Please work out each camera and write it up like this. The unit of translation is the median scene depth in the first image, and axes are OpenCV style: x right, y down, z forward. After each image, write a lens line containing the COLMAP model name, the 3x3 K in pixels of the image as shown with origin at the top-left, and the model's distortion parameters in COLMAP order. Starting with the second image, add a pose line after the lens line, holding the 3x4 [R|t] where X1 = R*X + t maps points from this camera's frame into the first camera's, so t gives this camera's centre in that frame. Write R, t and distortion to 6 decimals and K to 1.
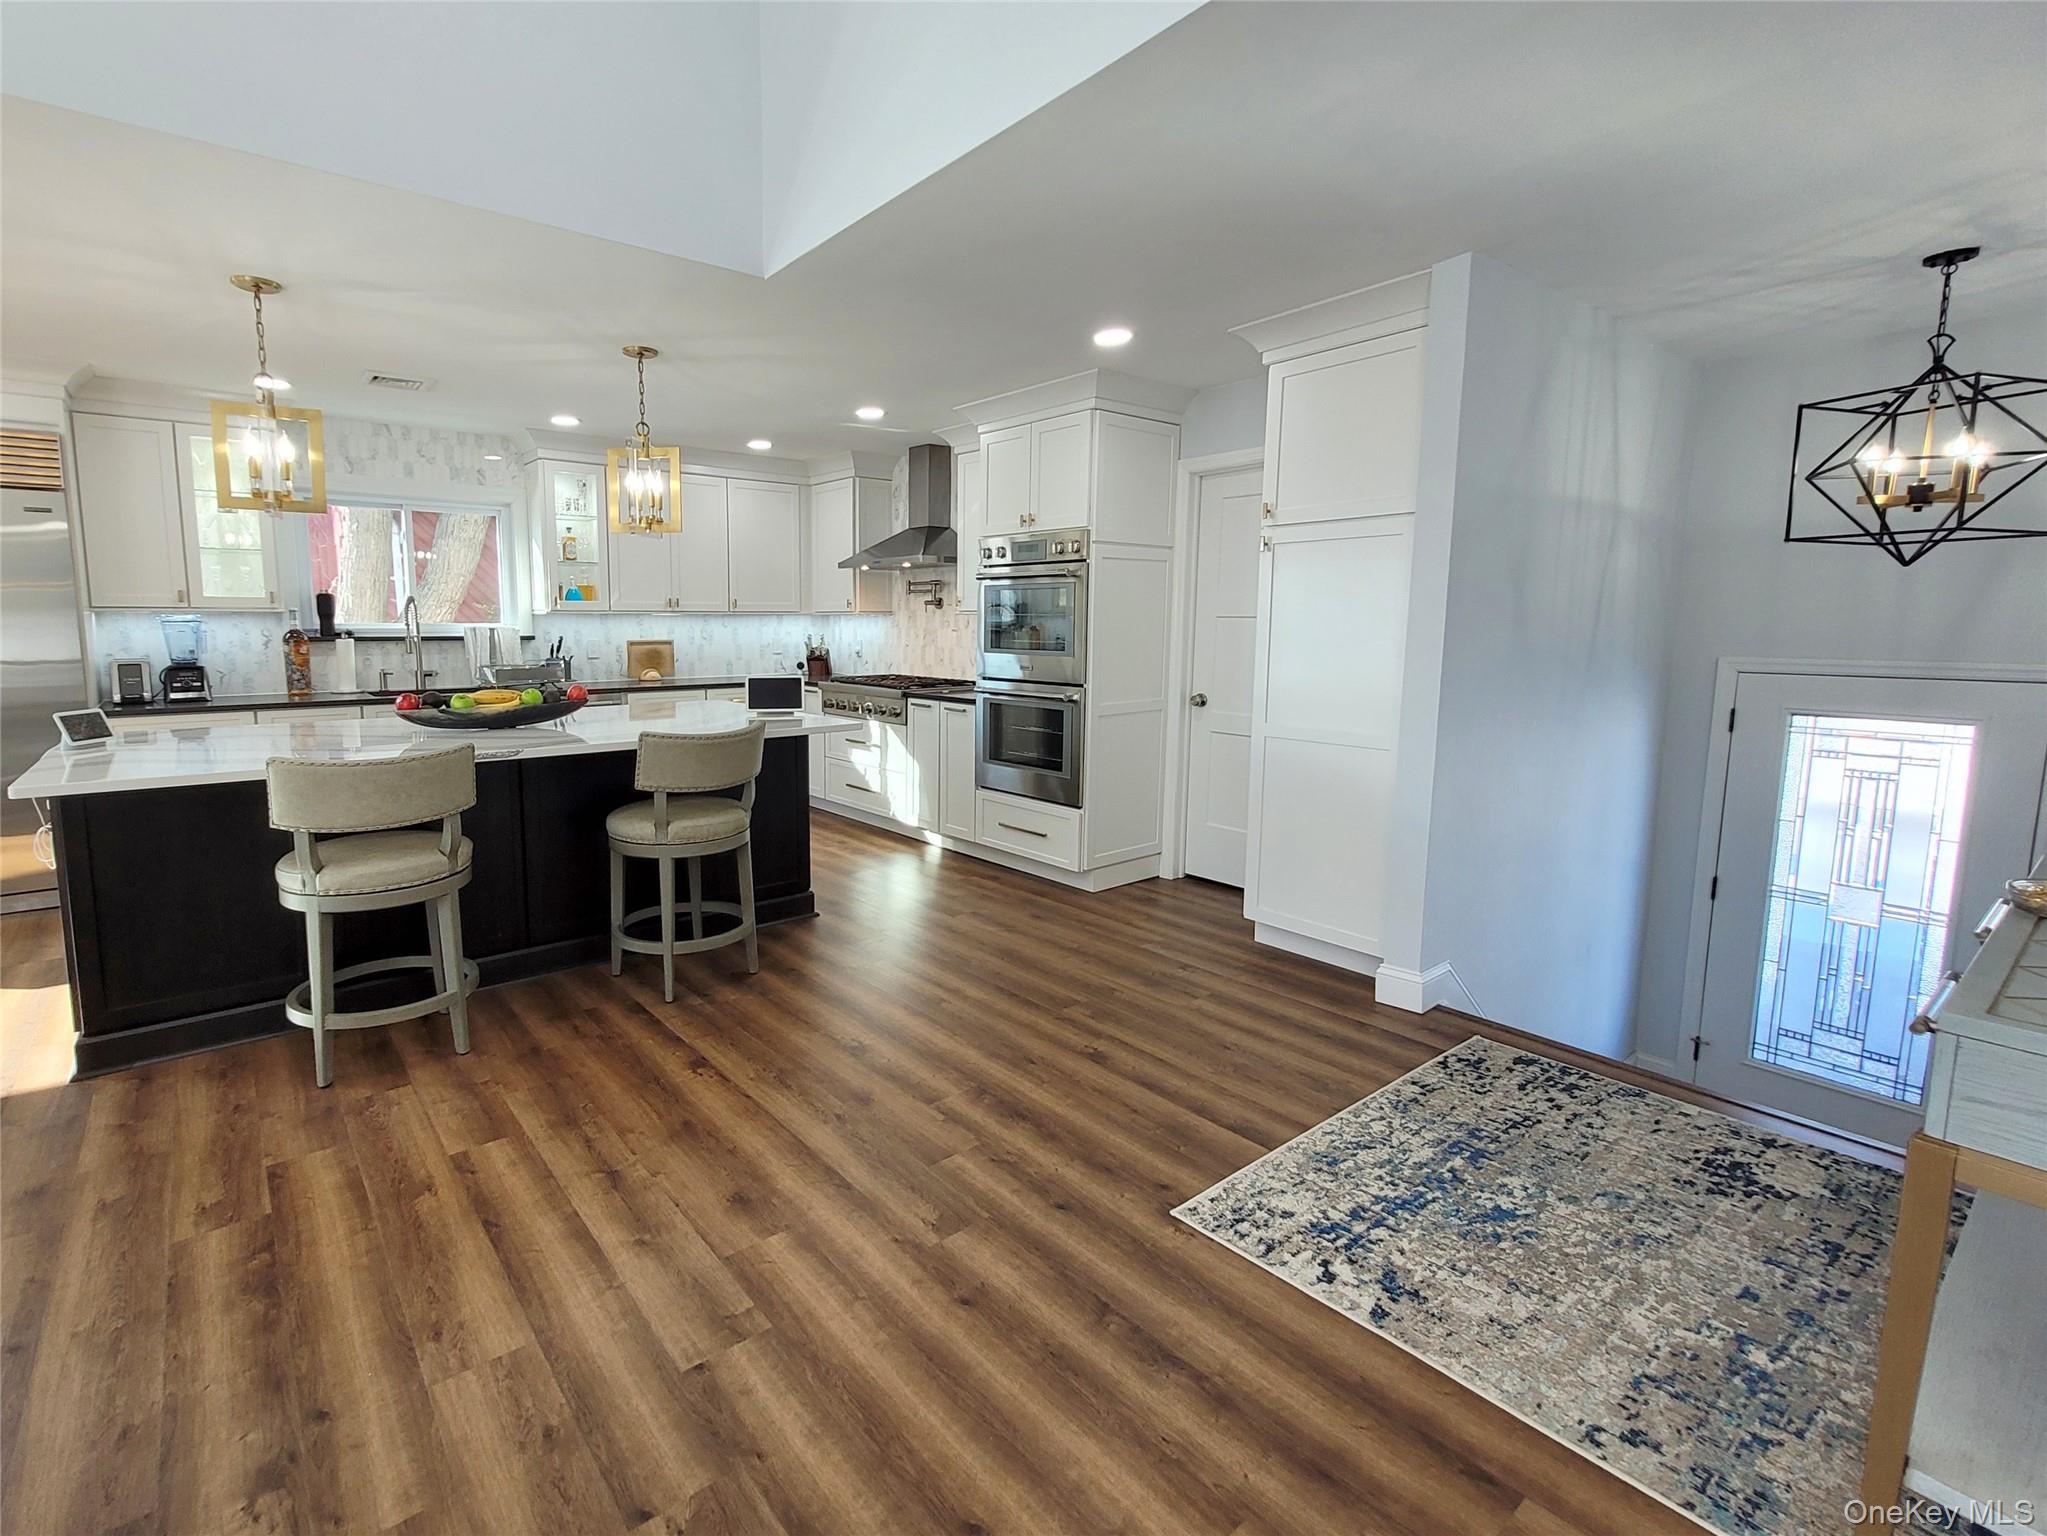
lens RADIAL K [[991.0, 0, 1006.9], [0, 991.0, 750.1], [0, 0, 1]] dist [0.006424, 0.000844]
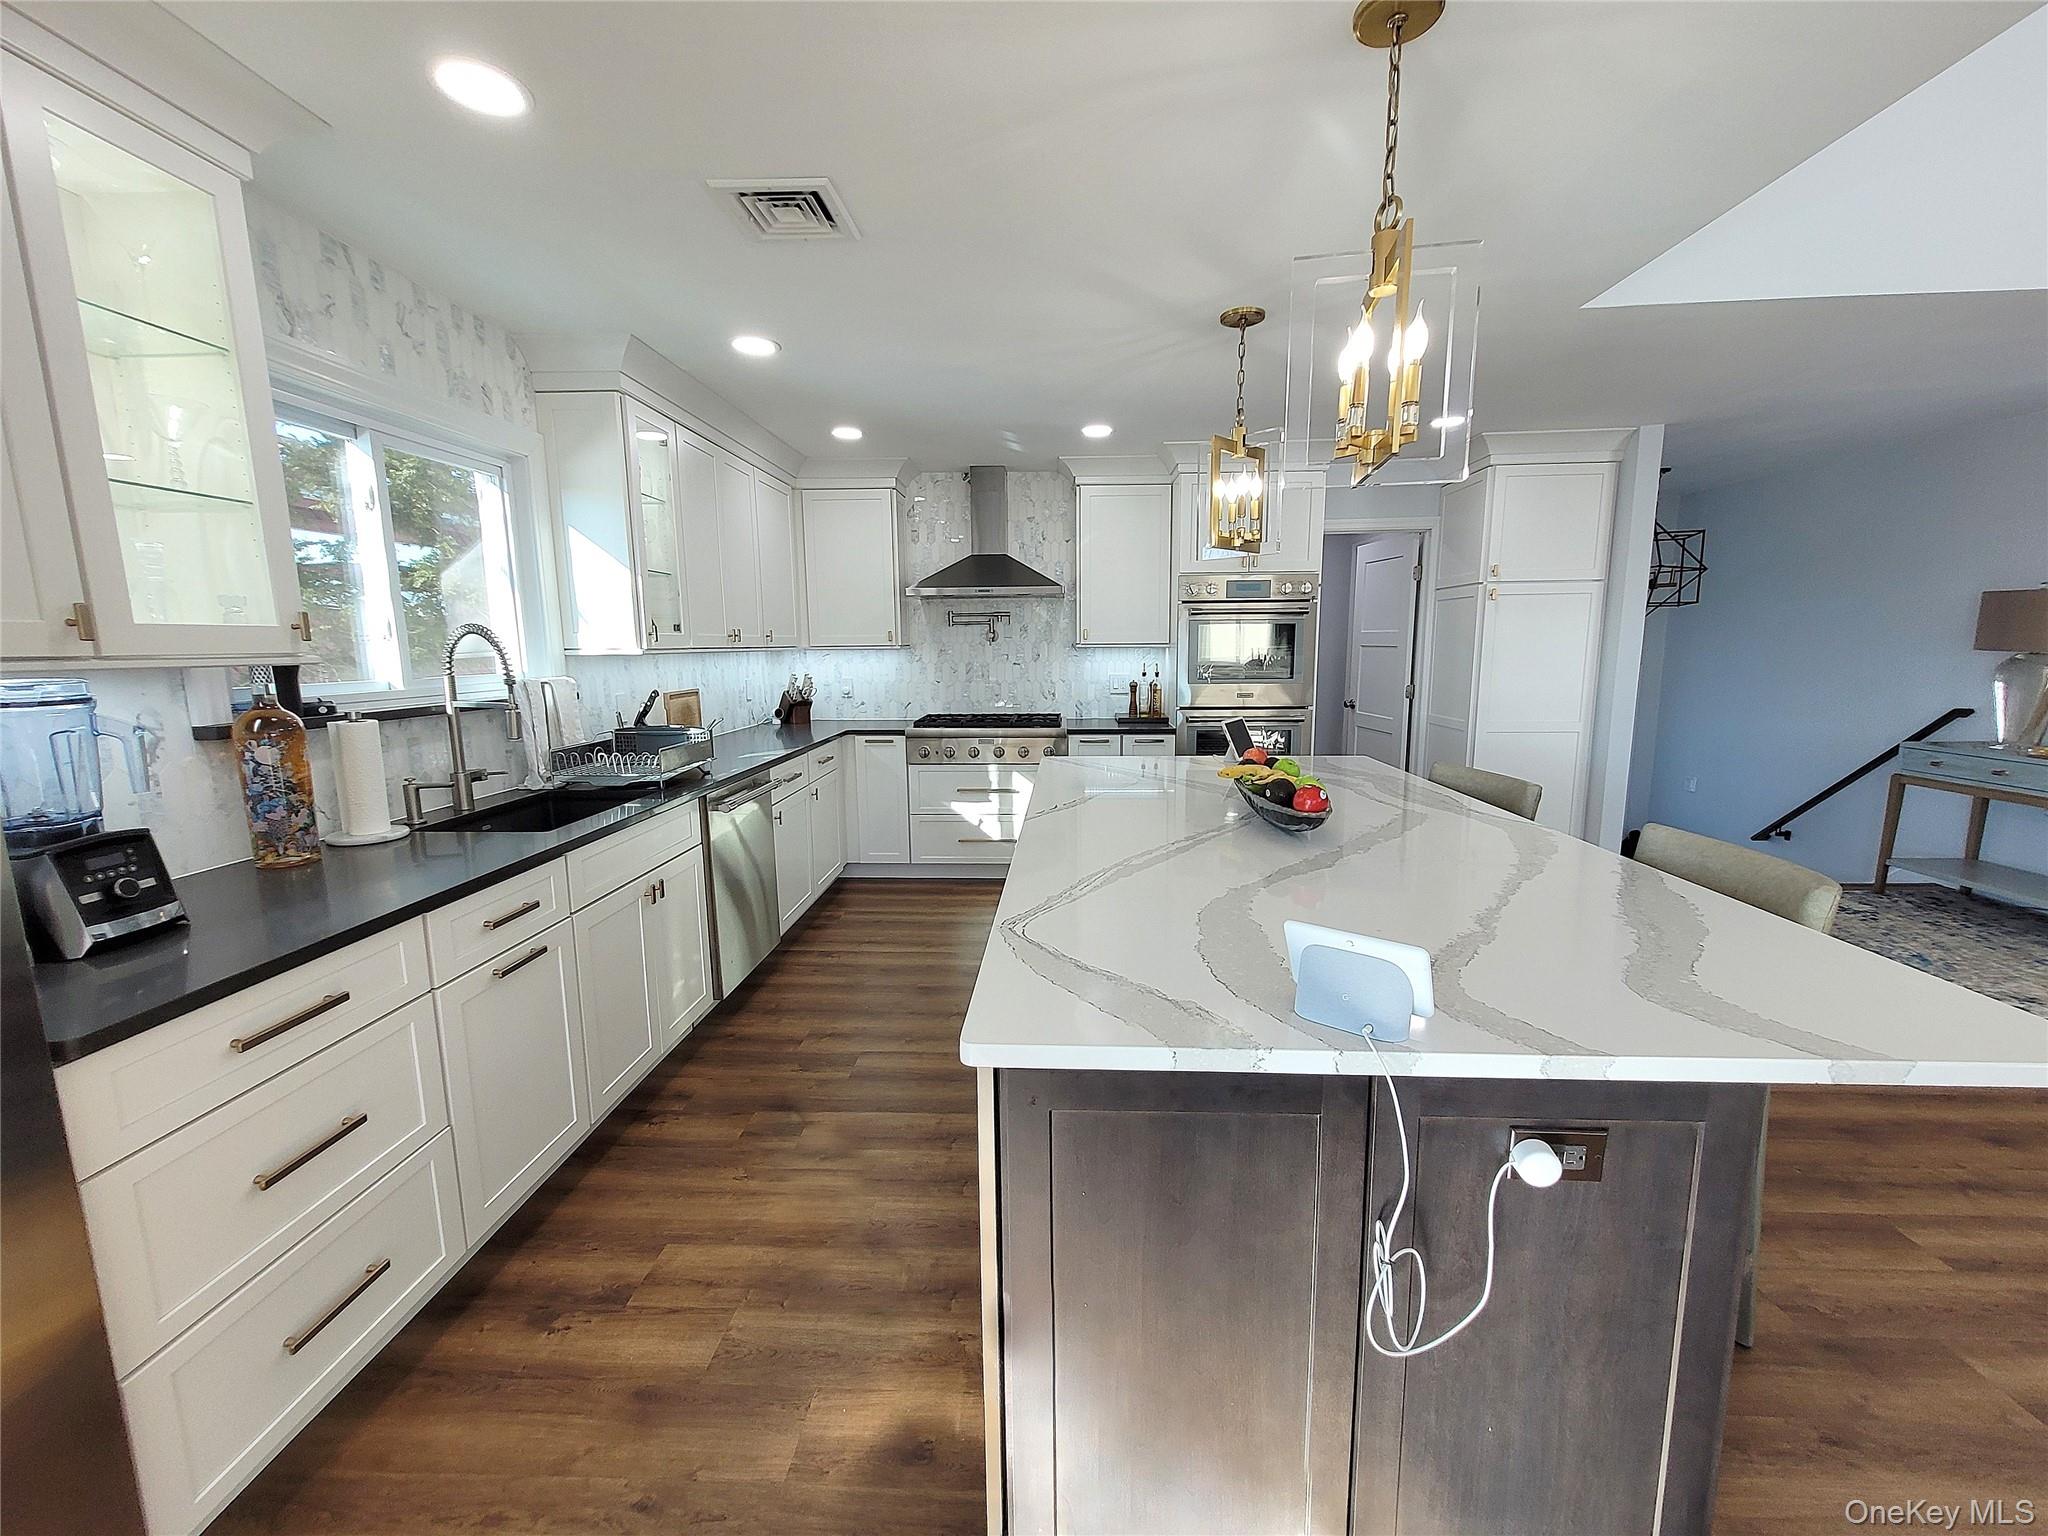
lens RADIAL K [[808.6, 0, 1030.7], [0, 808.6, 773.1], [0, 0, 1]] dist [0.003791, -0.000041]
pose [[0.646009, -0.128266, 0.752476, -0.731803], [0.109498, 0.991158, 0.074946, -0.080535], [-0.755436, 0.033979, 0.654341, 0.525964]]
